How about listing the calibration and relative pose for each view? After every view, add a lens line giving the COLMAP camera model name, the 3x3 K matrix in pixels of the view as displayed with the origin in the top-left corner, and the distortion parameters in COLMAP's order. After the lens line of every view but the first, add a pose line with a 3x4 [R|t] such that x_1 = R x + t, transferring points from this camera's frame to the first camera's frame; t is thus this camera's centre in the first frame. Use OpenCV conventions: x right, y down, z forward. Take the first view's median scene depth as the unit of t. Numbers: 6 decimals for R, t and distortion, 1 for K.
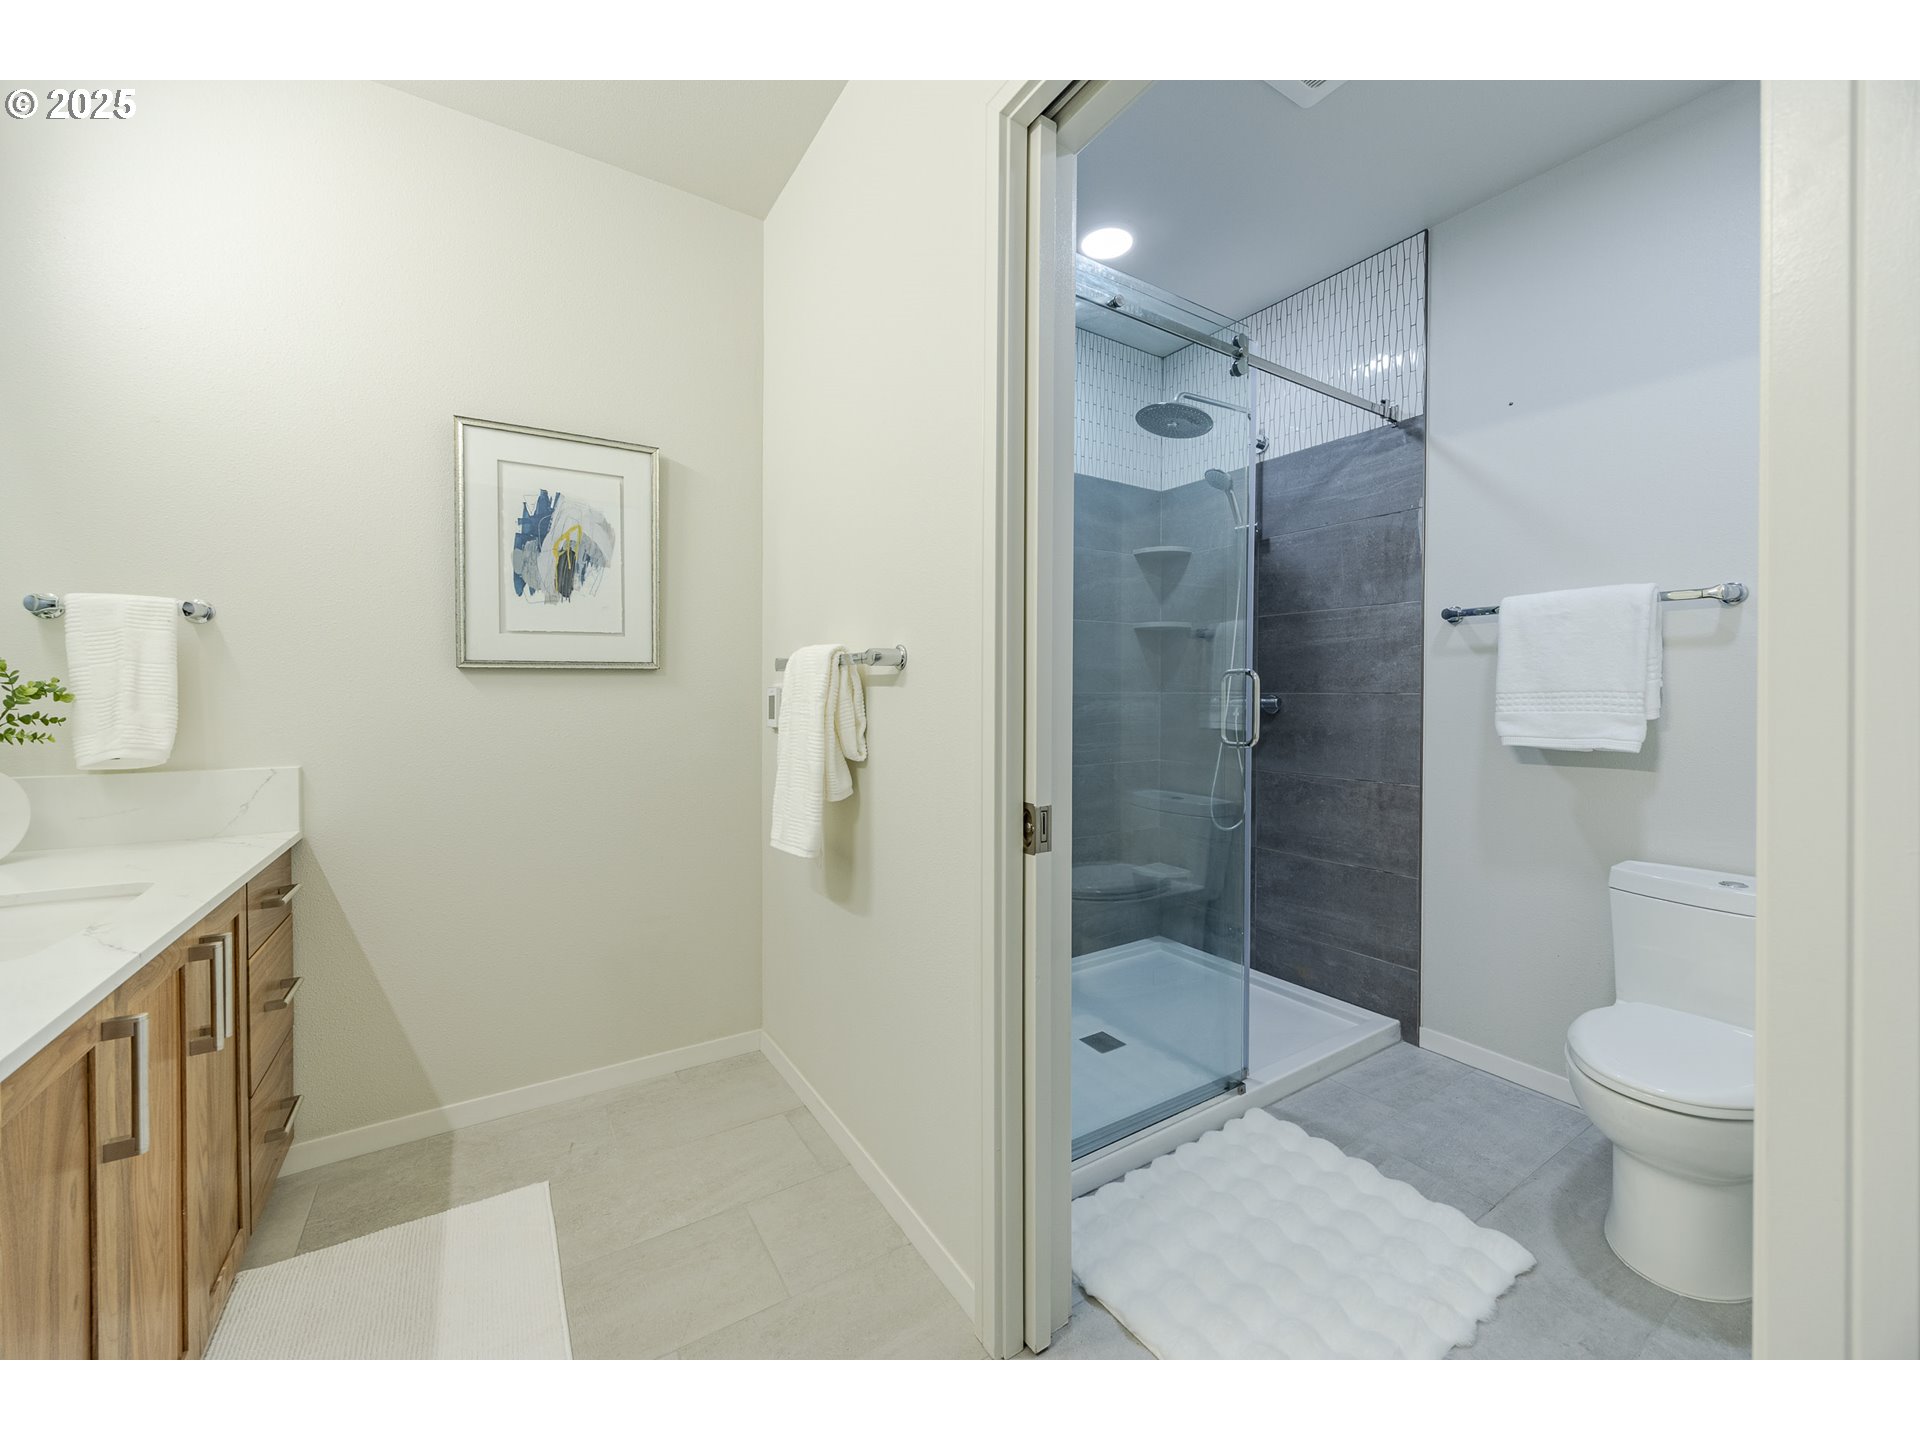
lens RADIAL K [[743.1, 0, 916.1], [0, 743.1, 697.0], [0, 0, 1]] dist [-0.000123, 0.000281]
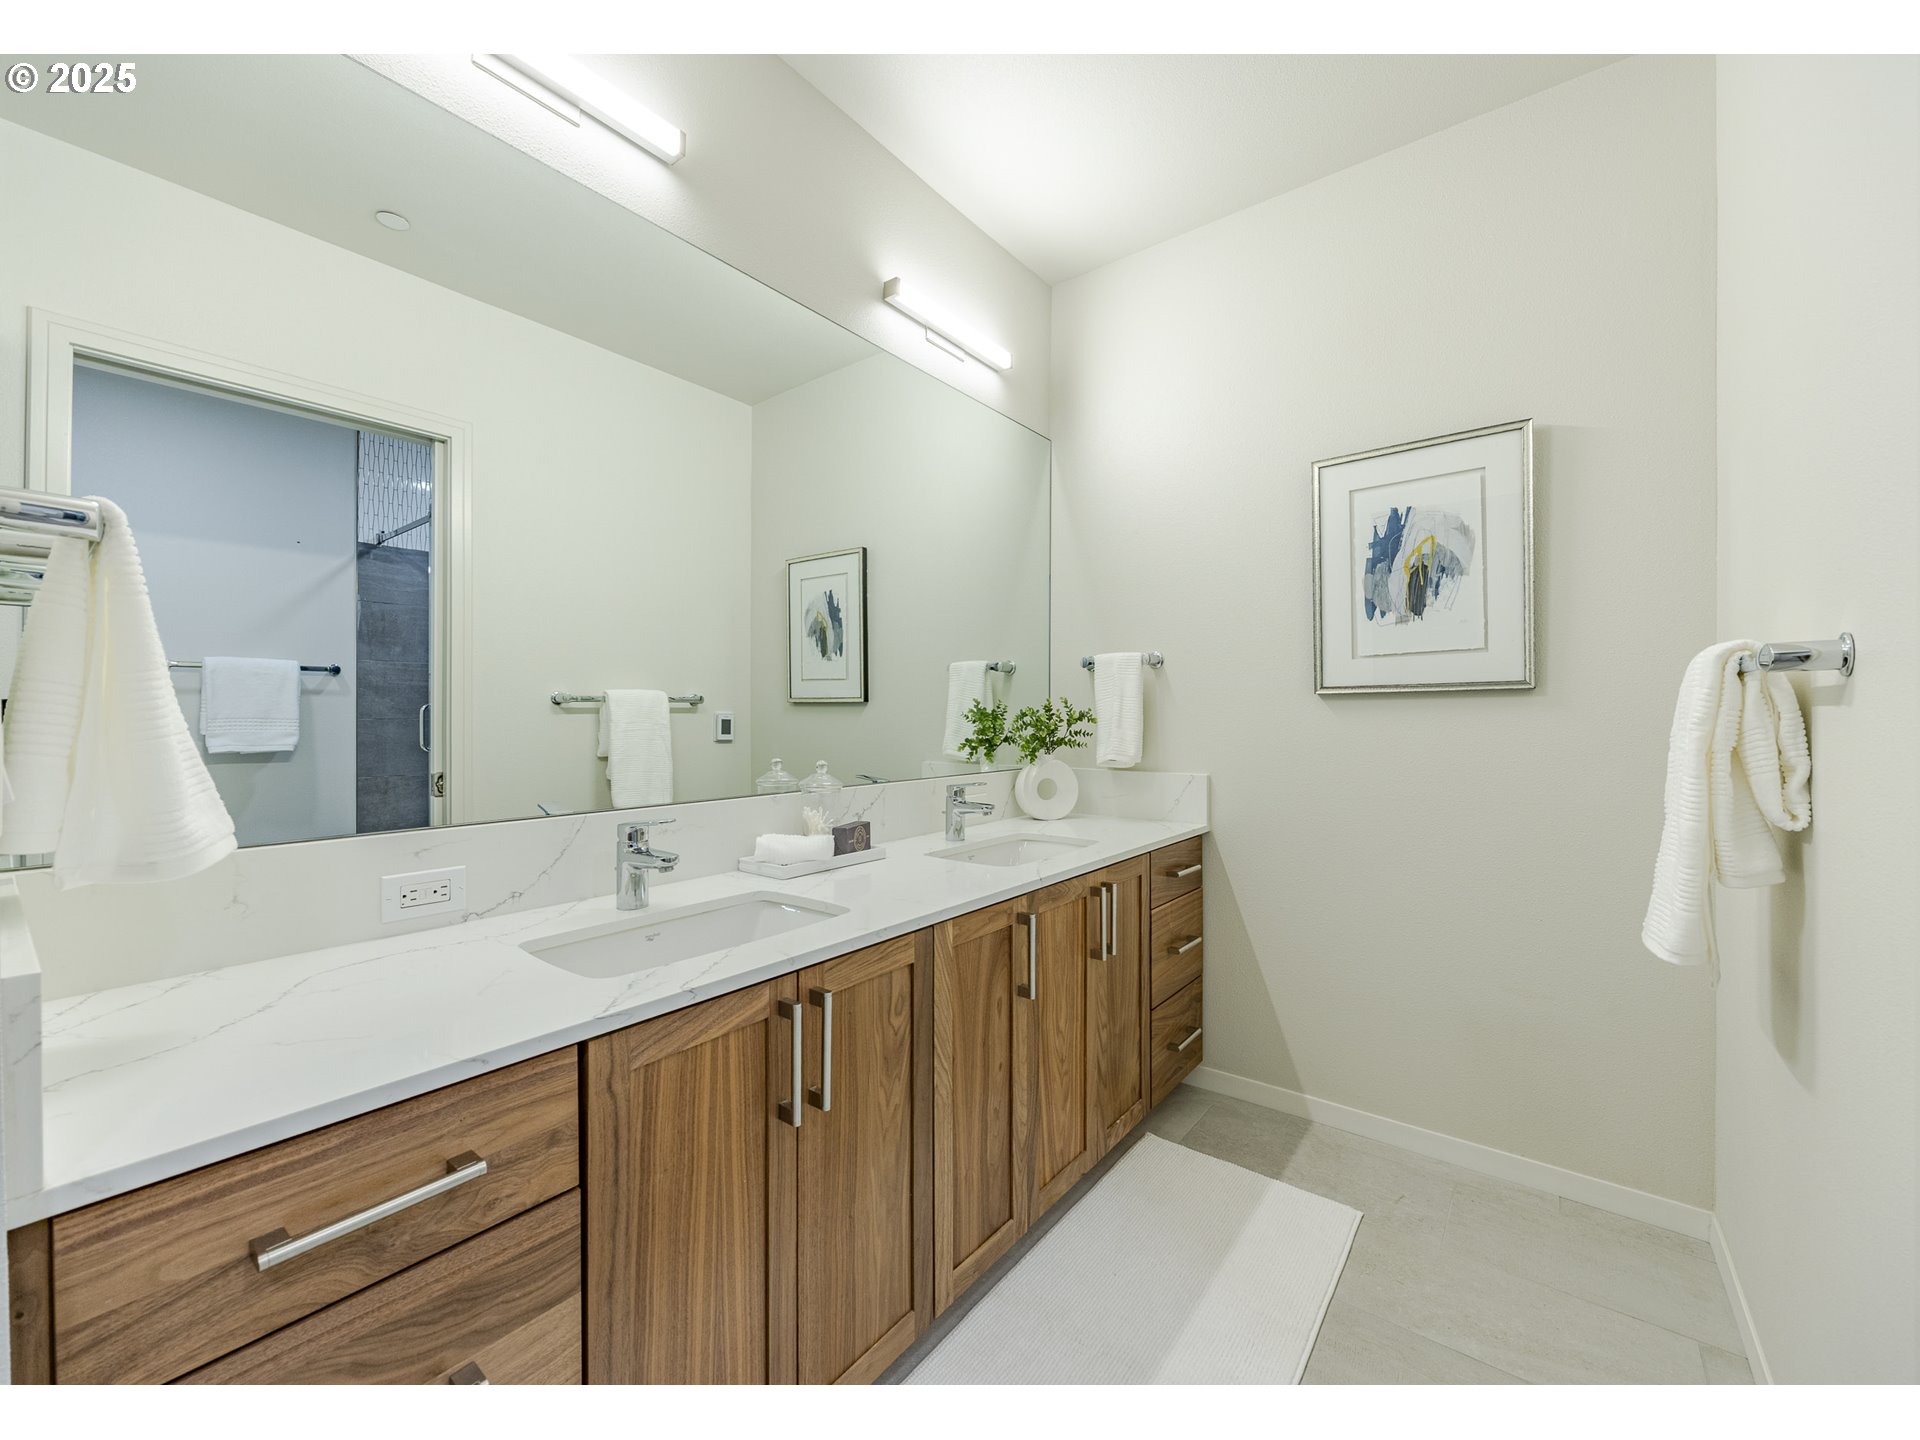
lens RADIAL K [[743.1, 0, 953.0], [0, 743.1, 715.9], [0, 0, 1]] dist [-0.000123, 0.000281]
pose [[0.352257, -0.002074, -0.935901, 0.204599], [-0.004114, 0.999984, -0.003764, -0.001289], [0.935894, 0.005176, 0.352243, 0.122599]]
